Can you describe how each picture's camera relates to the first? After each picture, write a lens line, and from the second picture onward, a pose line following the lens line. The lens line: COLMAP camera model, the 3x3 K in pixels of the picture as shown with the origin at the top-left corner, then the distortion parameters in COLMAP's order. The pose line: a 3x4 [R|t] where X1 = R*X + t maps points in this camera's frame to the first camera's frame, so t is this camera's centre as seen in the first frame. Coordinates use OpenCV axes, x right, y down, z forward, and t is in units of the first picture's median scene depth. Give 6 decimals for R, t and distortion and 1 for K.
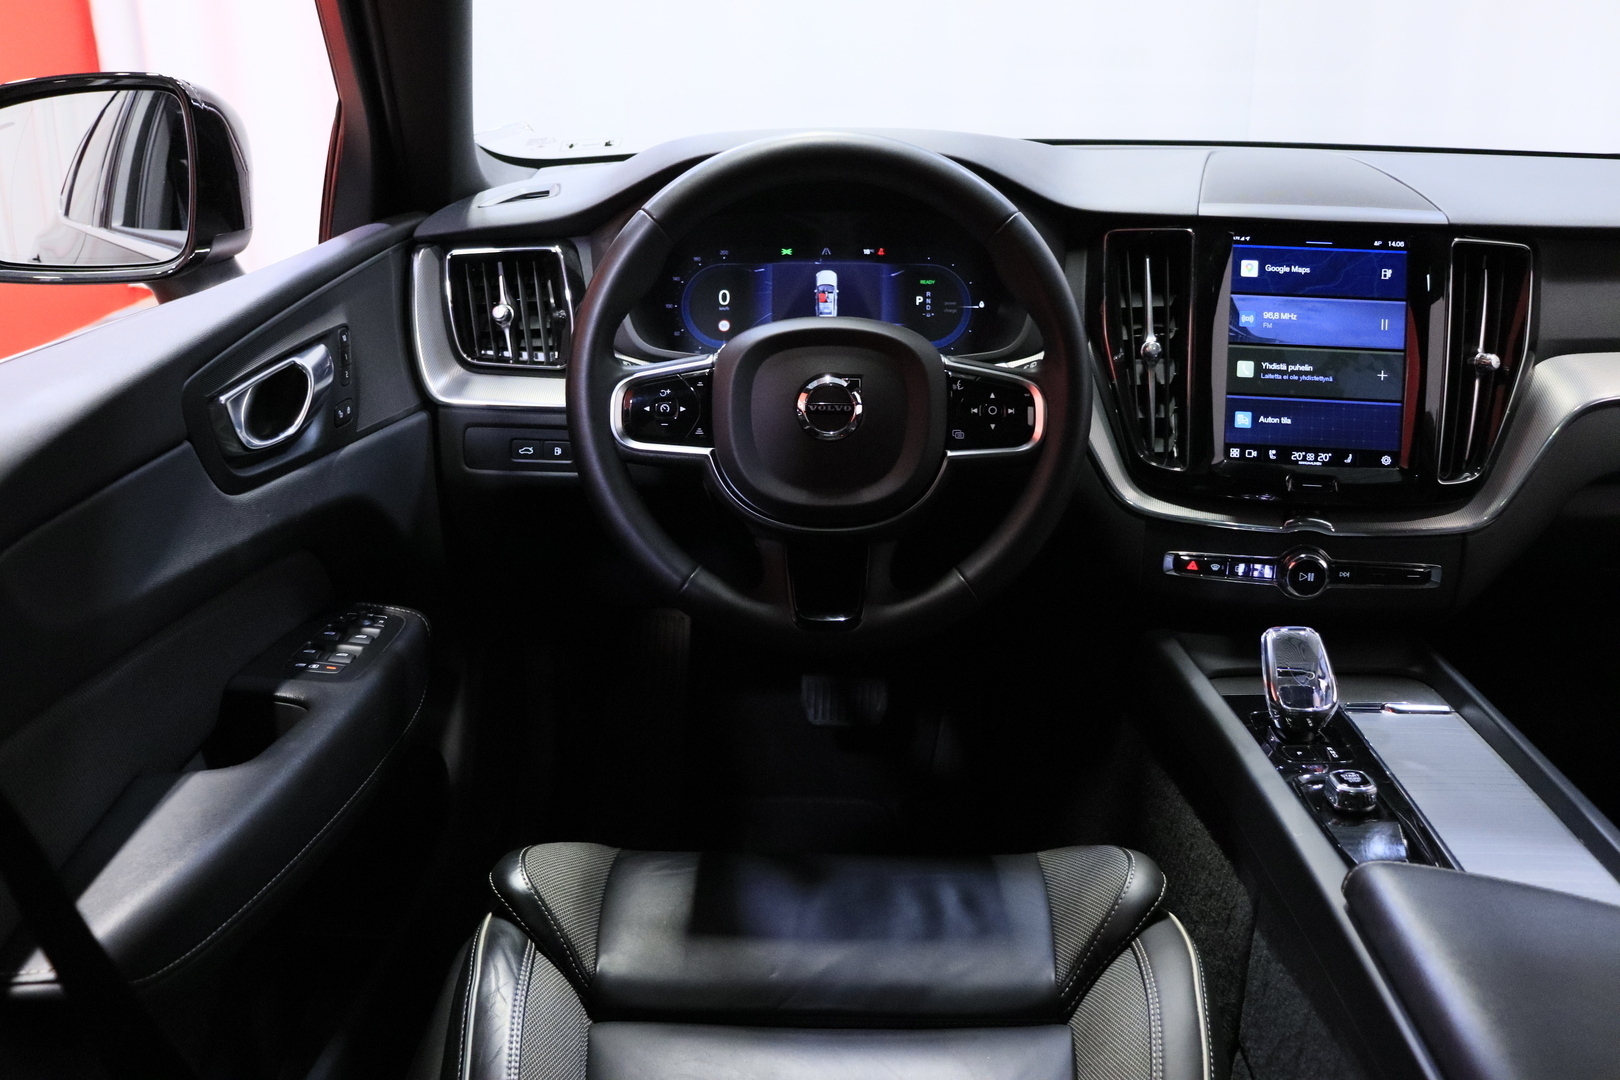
lens RADIAL K [[1474.3, 0, 817.7], [0, 1474.3, 556.3], [0, 0, 1]] dist [-0.181940, 0.231845]
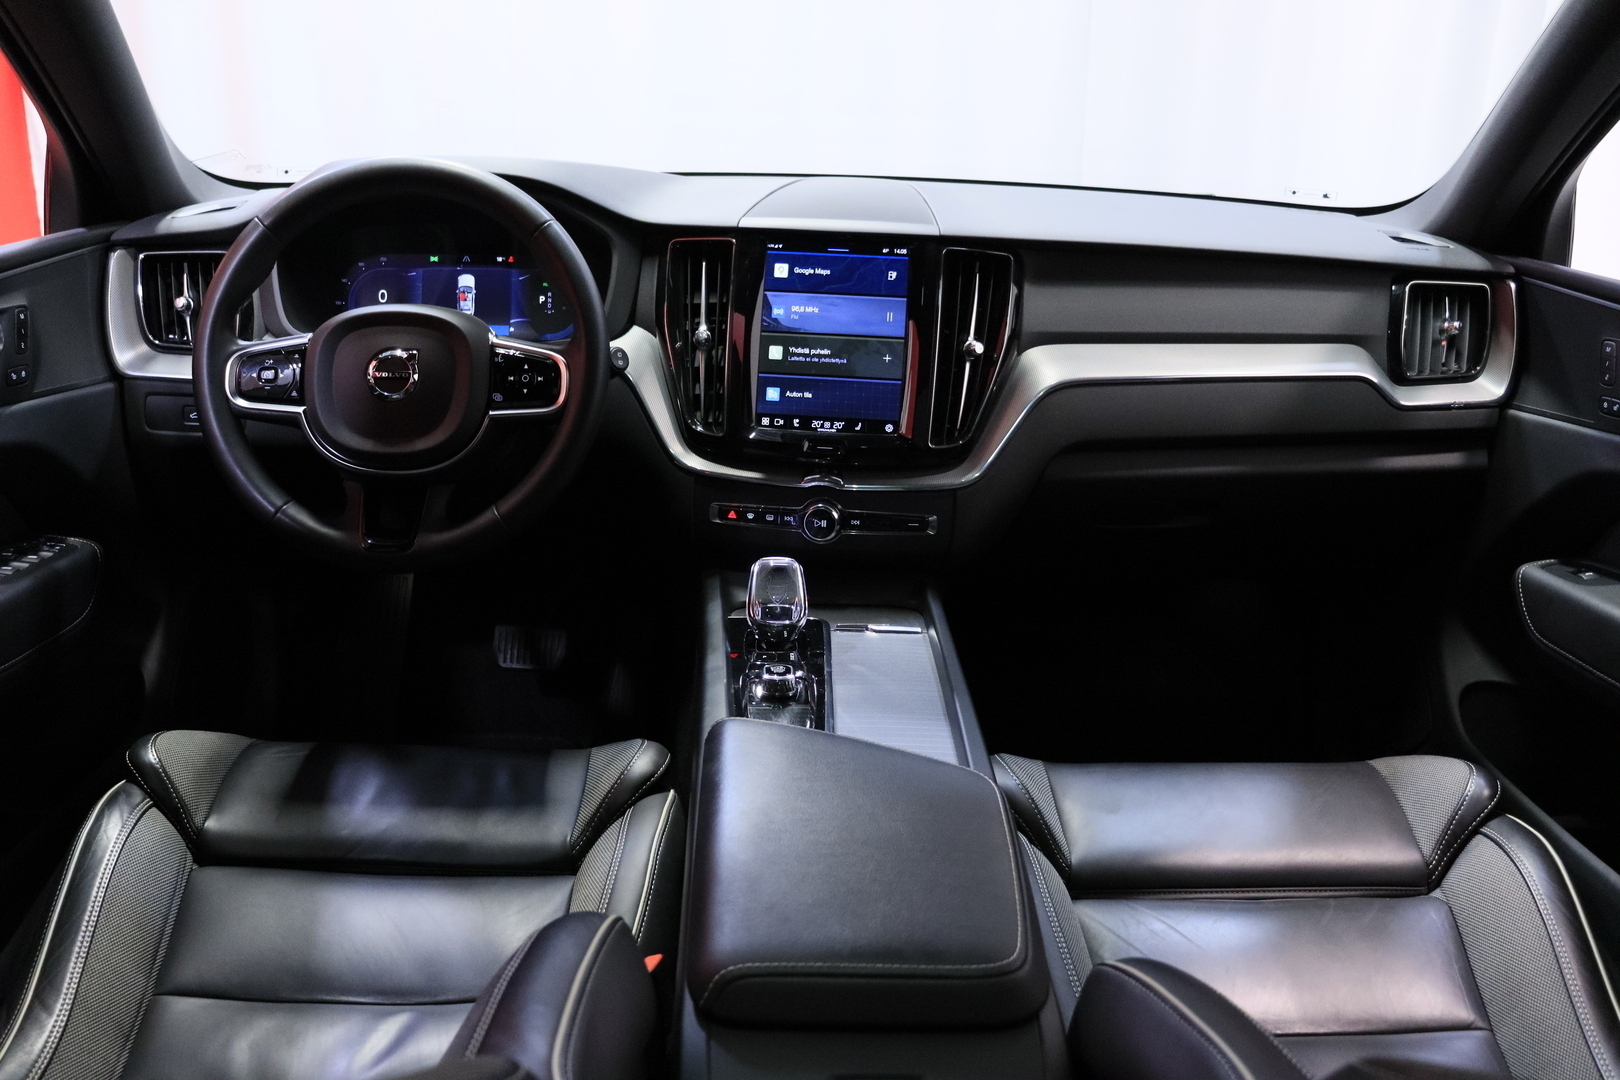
lens RADIAL K [[1389.6, 0, 810.0], [0, 1389.6, 540.0], [0, 0, 1]] dist [-0.198869, 0.188919]
pose [[0.998308, 0.012449, 0.056796, 0.260498], [-0.010909, 0.999566, -0.027352, 0.059205], [-0.057112, 0.026686, 0.998011, -0.153966]]
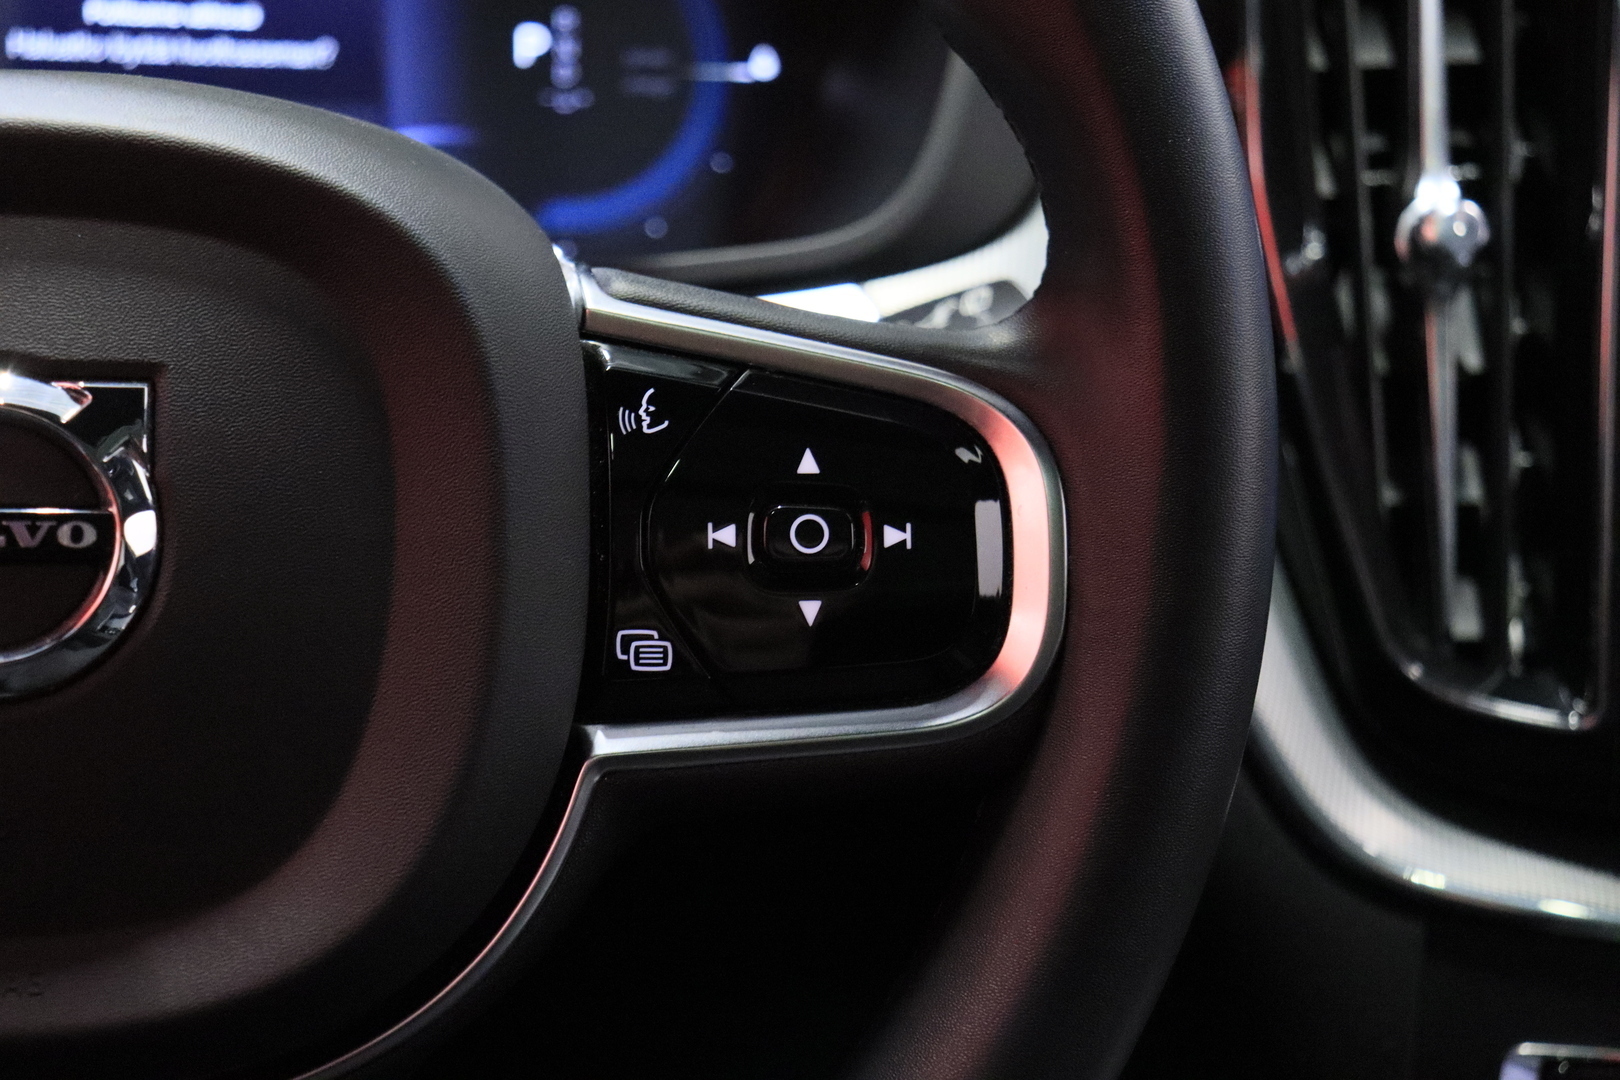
lens RADIAL K [[3048.2, 0, 810.0], [0, 3048.2, 540.0], [0, 0, 1]] dist [0.177775, -0.080073]
pose [[0.992546, -0.004054, 0.121800, 0.058632], [0.008281, 0.999380, -0.034213, -0.073698], [-0.121586, 0.034967, 0.991965, 0.502719]]
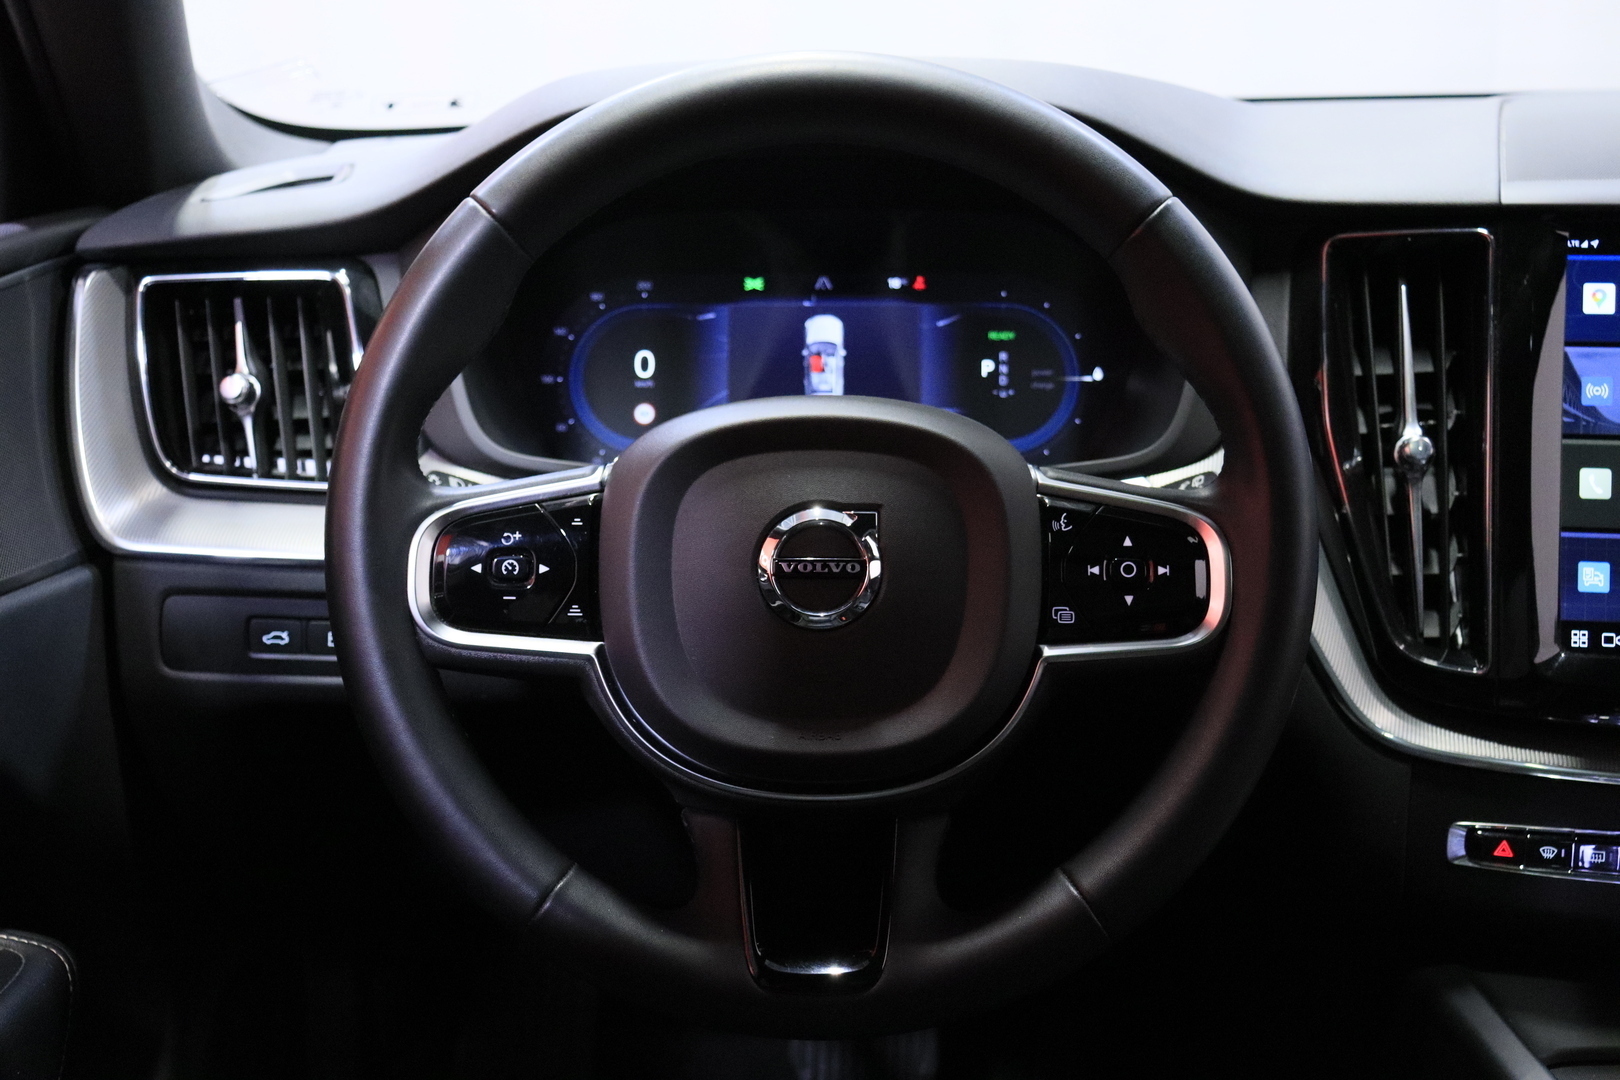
lens RADIAL K [[2154.9, 0, 810.0], [0, 2154.9, 540.0], [0, 0, 1]] dist [0.007658, 0.080893]
pose [[0.999906, -0.003138, -0.013342, 0.013108], [0.001818, 0.995202, -0.097829, -0.030090], [0.013585, 0.097795, 0.995114, 0.197643]]
